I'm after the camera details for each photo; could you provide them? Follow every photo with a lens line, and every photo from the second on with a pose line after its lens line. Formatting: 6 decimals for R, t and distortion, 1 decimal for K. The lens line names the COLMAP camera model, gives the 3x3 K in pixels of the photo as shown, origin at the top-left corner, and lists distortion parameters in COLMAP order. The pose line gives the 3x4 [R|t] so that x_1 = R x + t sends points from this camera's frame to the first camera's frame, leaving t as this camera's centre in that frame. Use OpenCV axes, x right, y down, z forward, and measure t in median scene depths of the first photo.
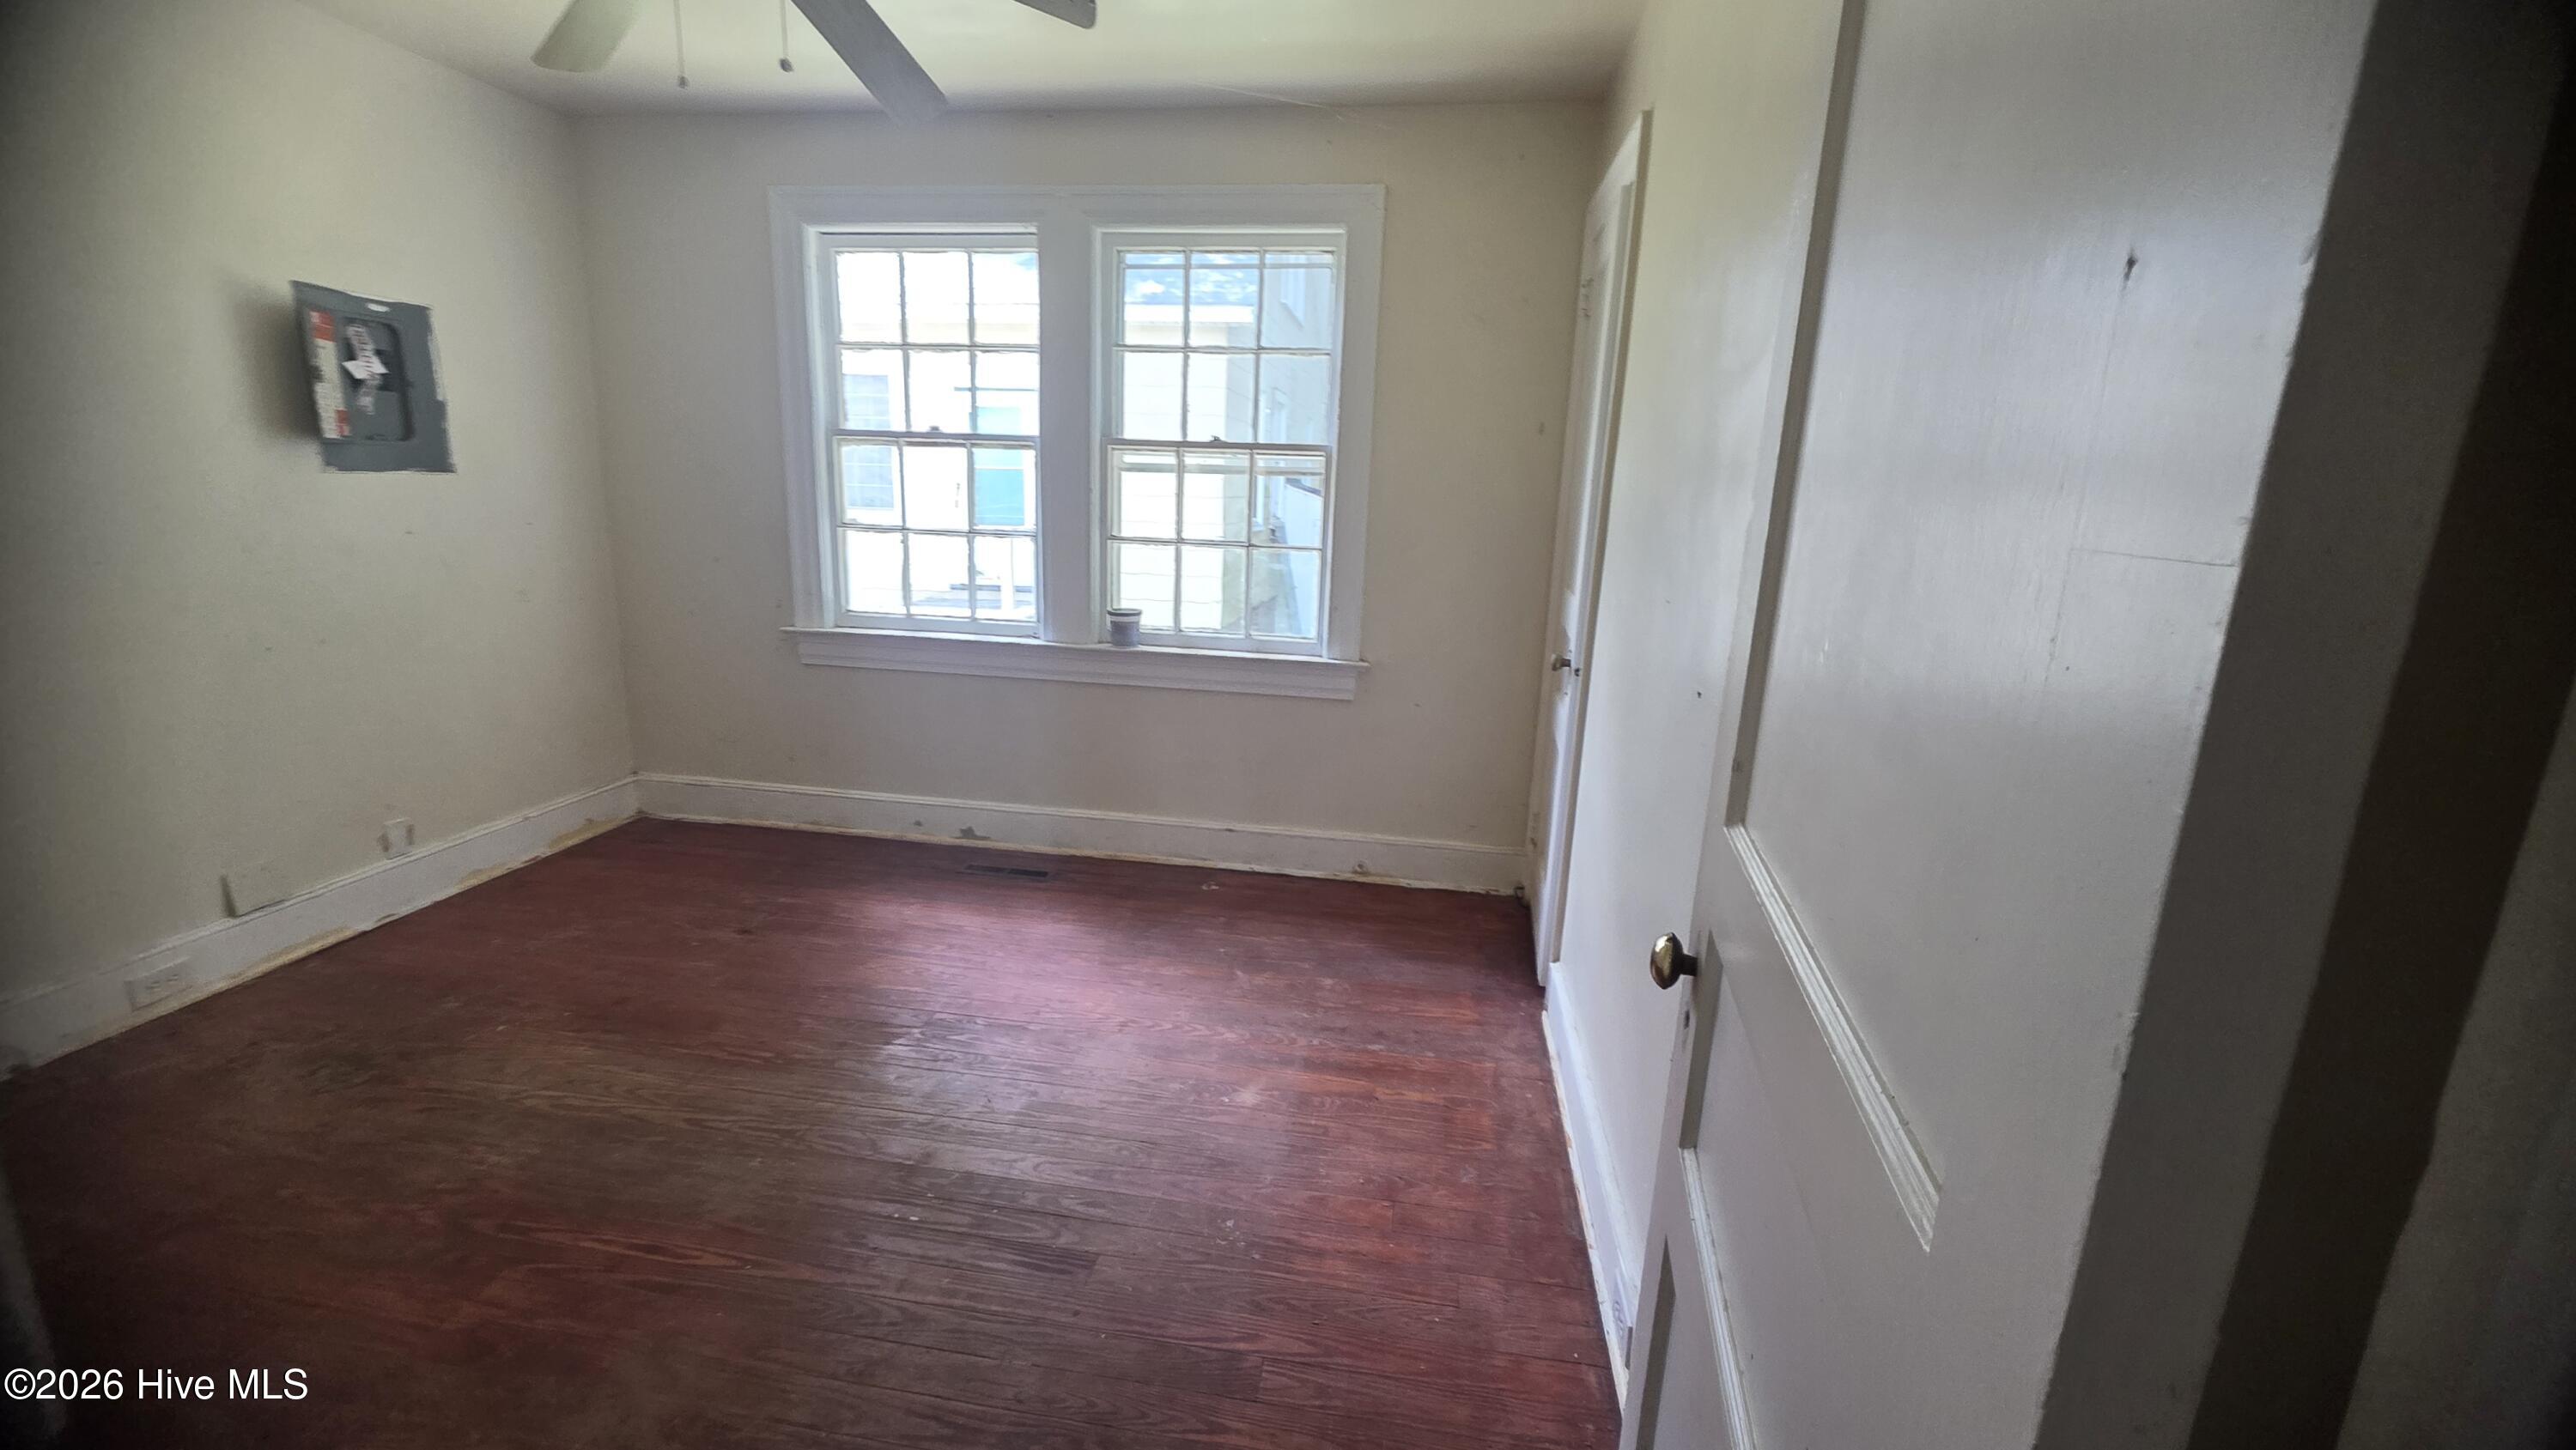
lens RADIAL K [[1024.4, 0, 1450.6], [0, 1024.4, 690.5], [0, 0, 1]] dist [0.002308, 0.001314]
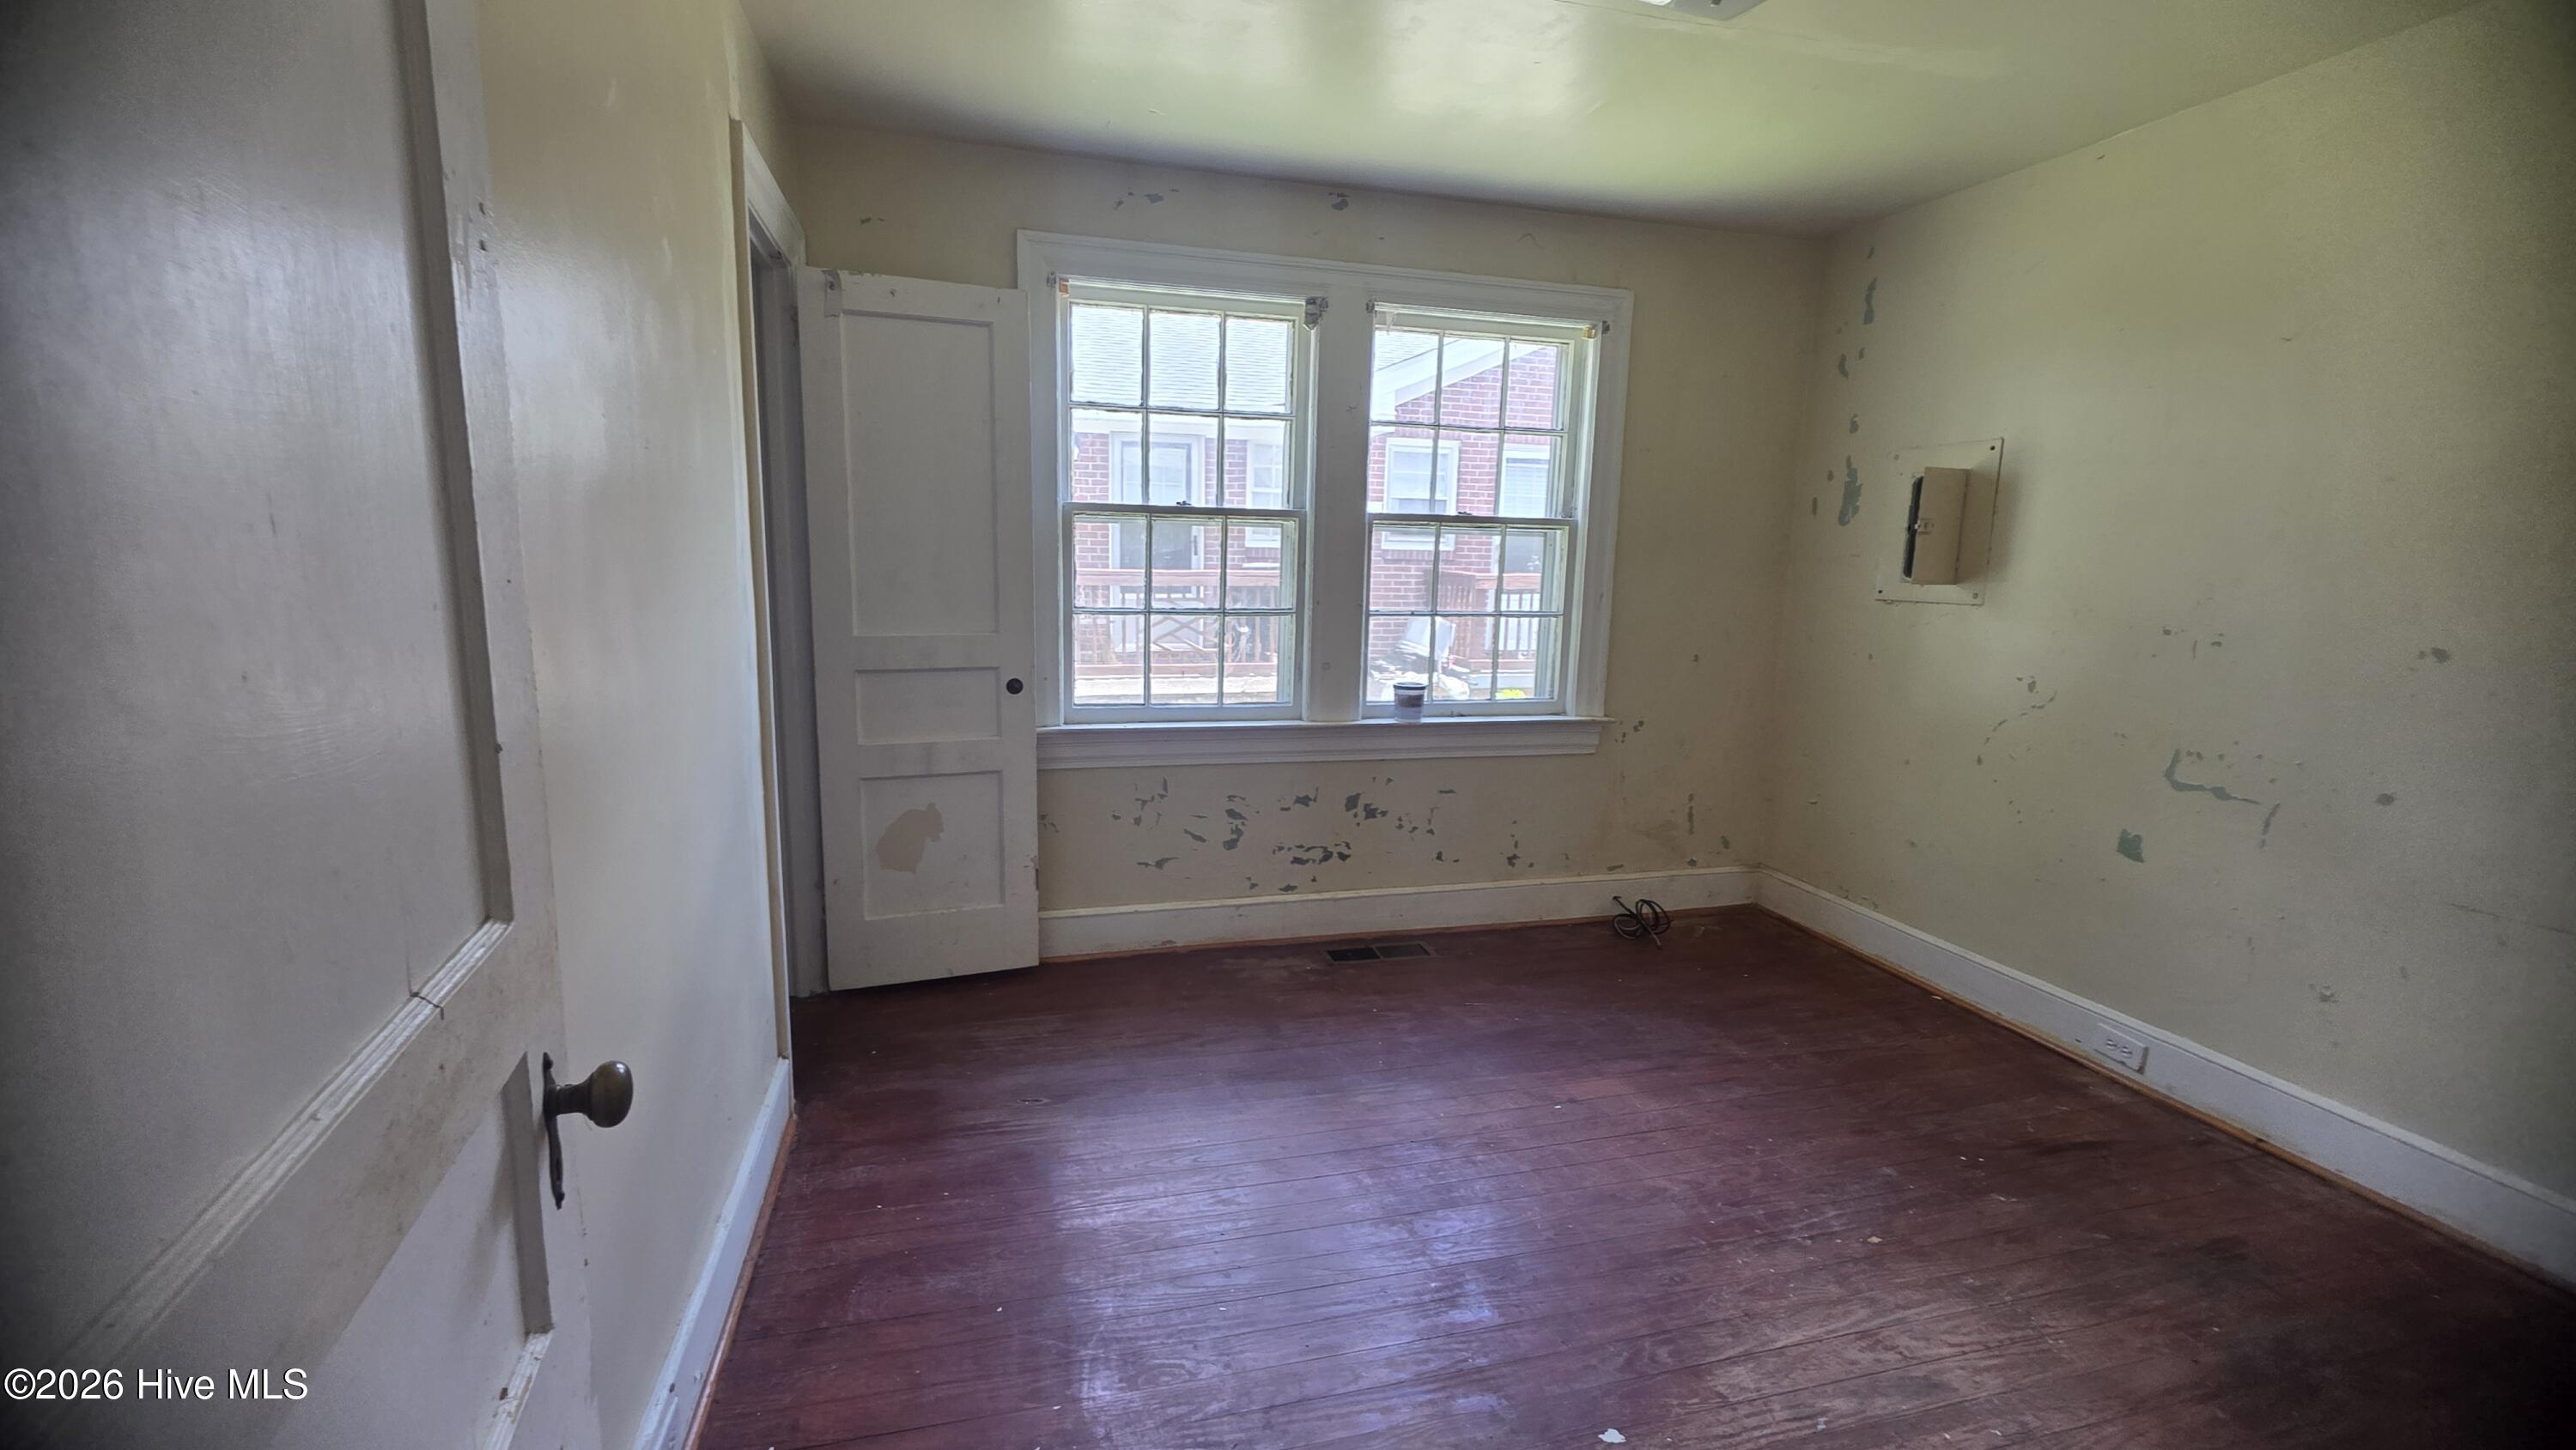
lens RADIAL K [[1024.4, 0, 1273.1], [0, 1024.4, 713.3], [0, 0, 1]] dist [0.002308, 0.001314]
pose [[0.915839, -0.070931, 0.395232, -0.809383], [0.081941, 0.996576, -0.011021, -0.047186], [-0.393097, 0.042479, 0.918515, 0.127975]]
